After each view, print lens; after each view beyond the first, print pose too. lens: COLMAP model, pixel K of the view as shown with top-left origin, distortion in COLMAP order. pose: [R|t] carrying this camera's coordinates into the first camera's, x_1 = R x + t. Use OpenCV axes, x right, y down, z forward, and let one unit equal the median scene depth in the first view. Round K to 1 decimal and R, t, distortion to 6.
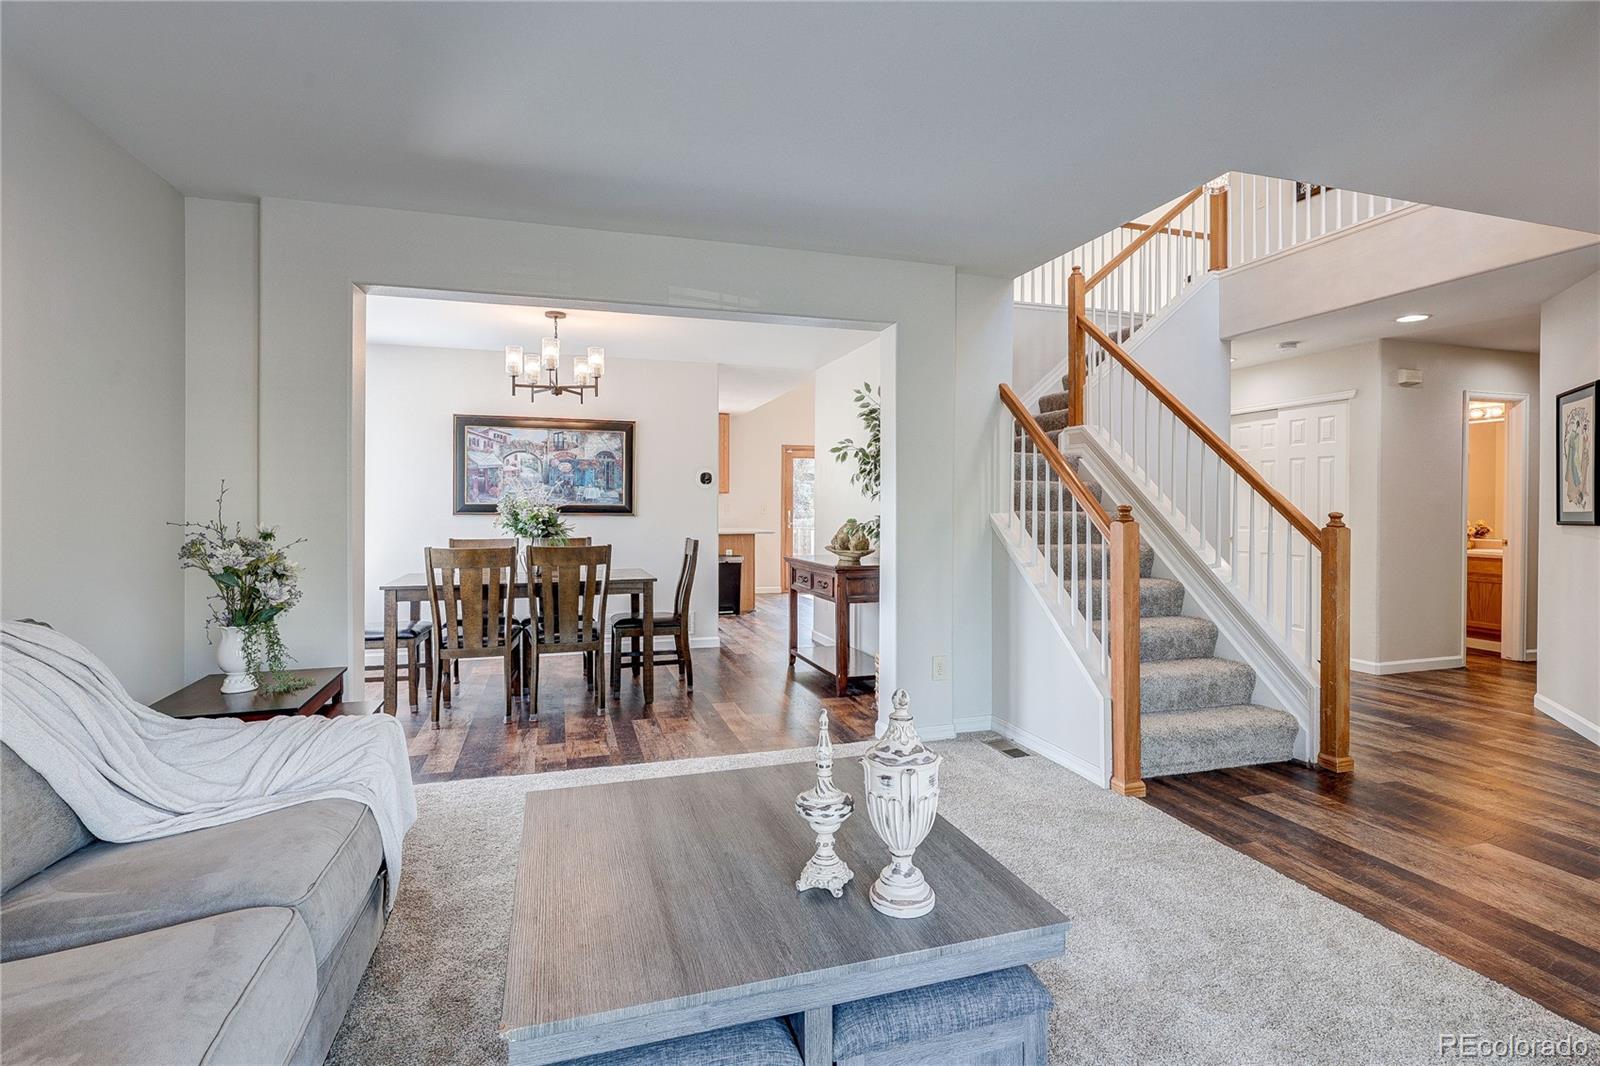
lens RADIAL K [[758.1, 0, 802.4], [0, 758.1, 506.4], [0, 0, 1]] dist [-0.001921, 0.000422]
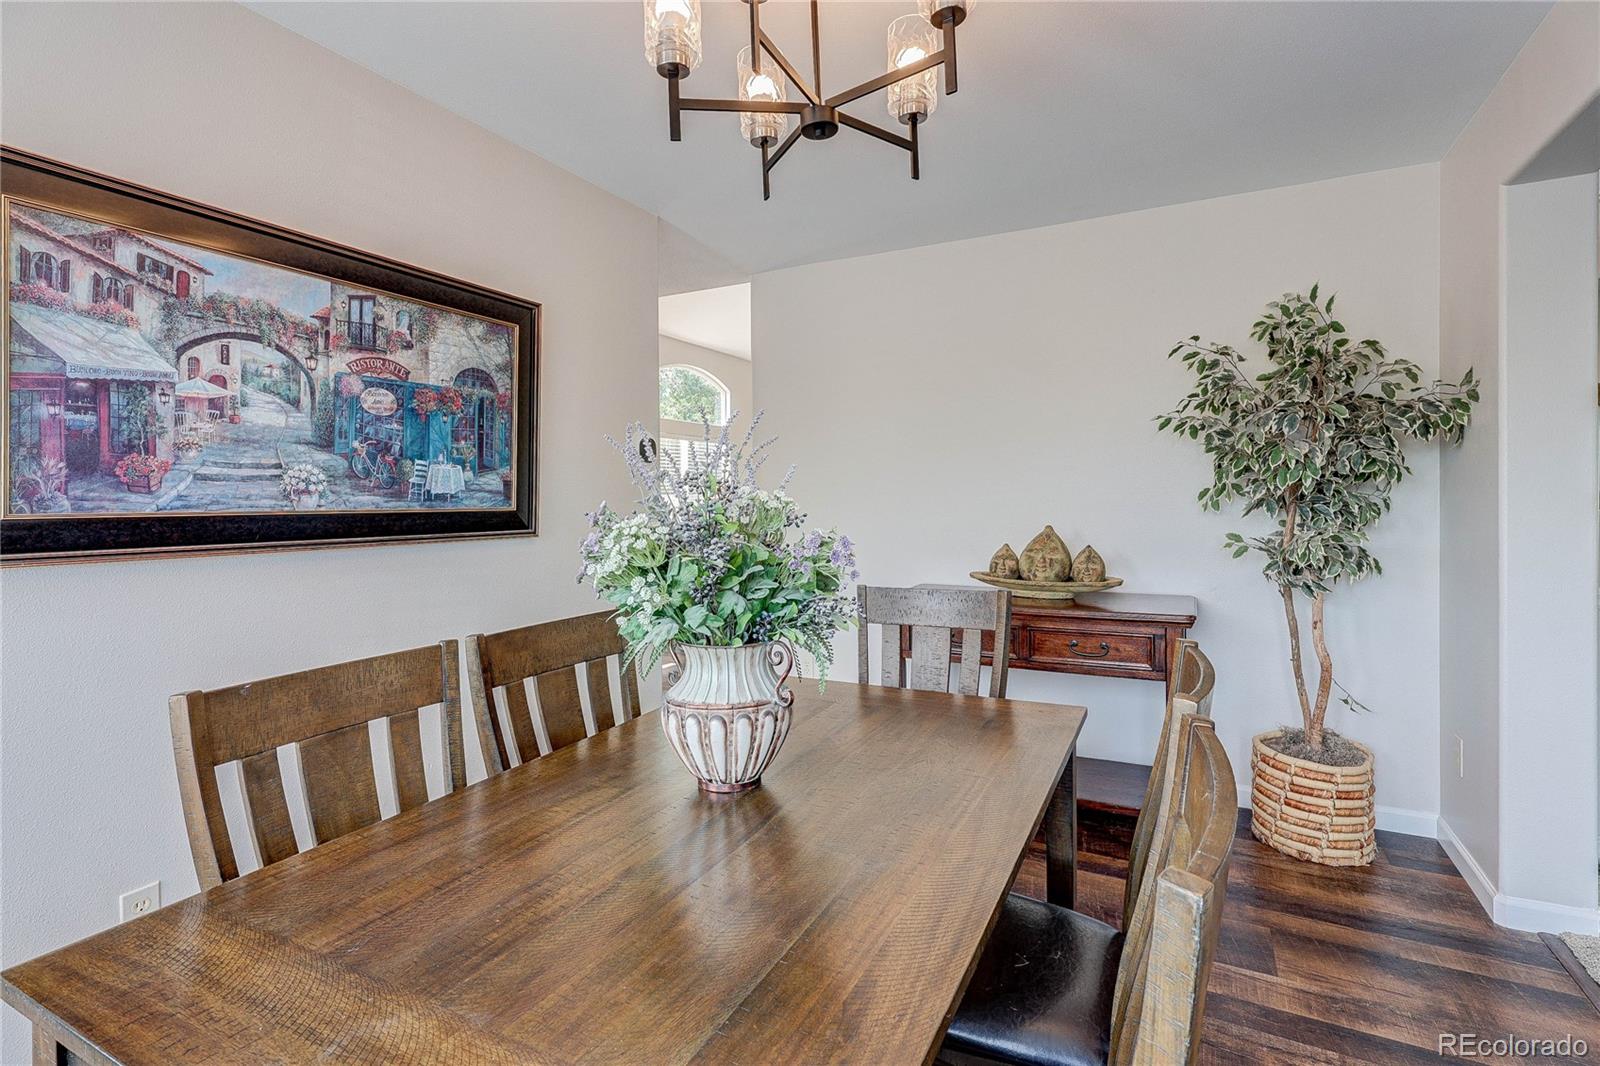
lens RADIAL K [[758.1, 0, 802.4], [0, 758.1, 506.4], [0, 0, 1]] dist [-0.001921, 0.000422]
pose [[0.711811, -0.015259, 0.702205, -0.416679], [0.004547, 0.999843, 0.017118, -0.009772], [-0.702356, -0.008992, 0.711769, 0.623130]]
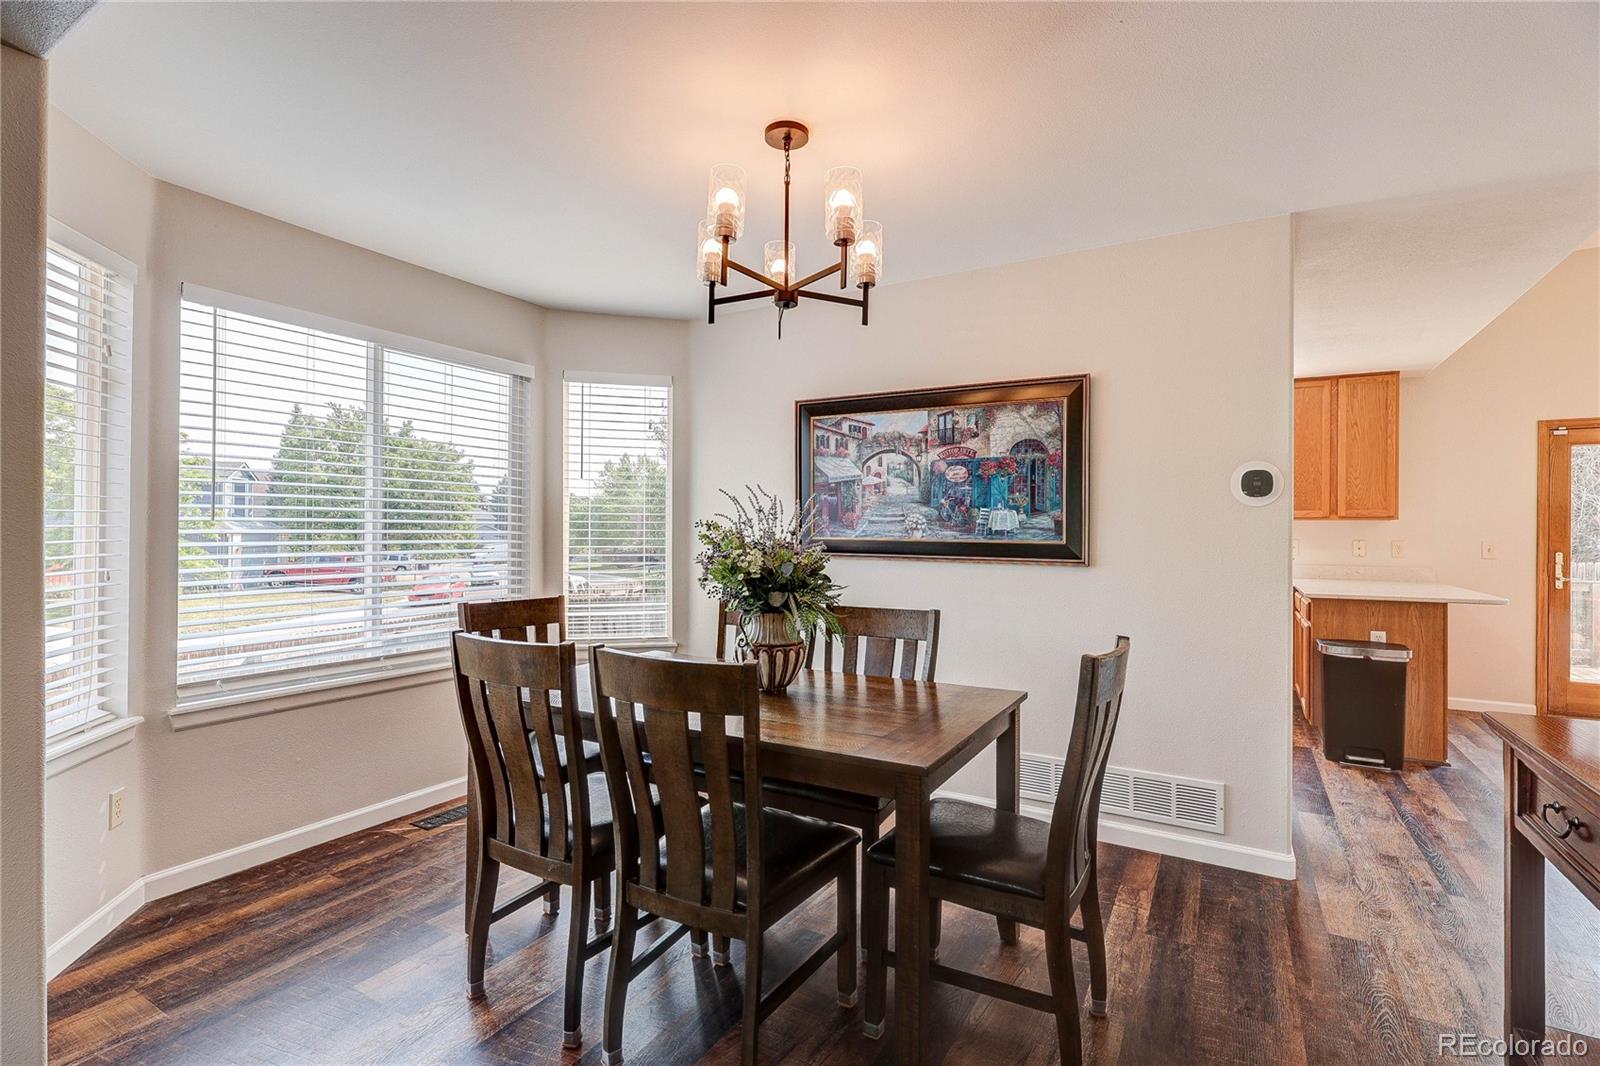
lens RADIAL K [[731.2, 0, 794.8], [0, 731.2, 532.7], [0, 0, 1]] dist [-0.000281, -0.000201]
pose [[0.667986, 0.002062, -0.744171, 0.006958], [-0.005552, 0.999982, -0.002212, -0.006744], [0.744153, 0.005609, 0.667985, 0.552904]]
